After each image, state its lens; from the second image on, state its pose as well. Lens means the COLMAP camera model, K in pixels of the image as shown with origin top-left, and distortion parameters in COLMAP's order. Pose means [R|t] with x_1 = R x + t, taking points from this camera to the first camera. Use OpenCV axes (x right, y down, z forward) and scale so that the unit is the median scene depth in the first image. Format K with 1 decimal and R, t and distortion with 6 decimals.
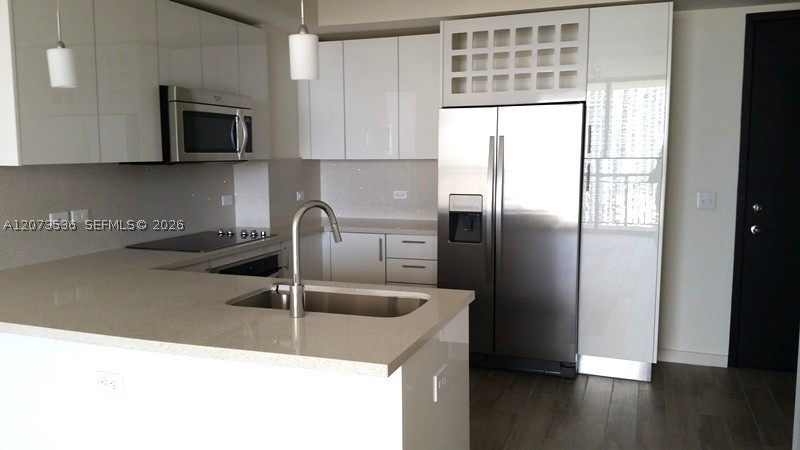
lens RADIAL K [[614.8, 0, 400.0], [0, 614.8, 225.0], [0, 0, 1]] dist [-0.000066, 0.000213]
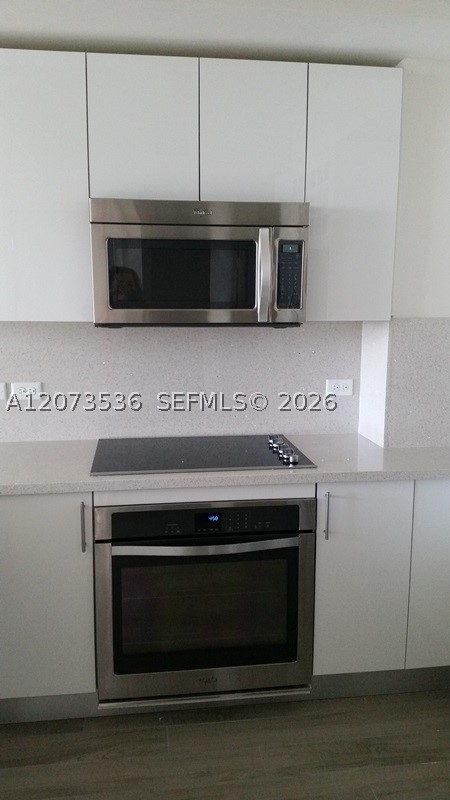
lens RADIAL K [[614.8, 0, 225.0], [0, 614.8, 400.0], [0, 0, 1]] dist [-0.000066, 0.000213]
pose [[0.452757, 0.140939, -0.880424, 0.219438], [-0.105671, 0.988951, 0.103971, -0.087966], [0.885350, 0.045961, 0.462648, 0.702514]]
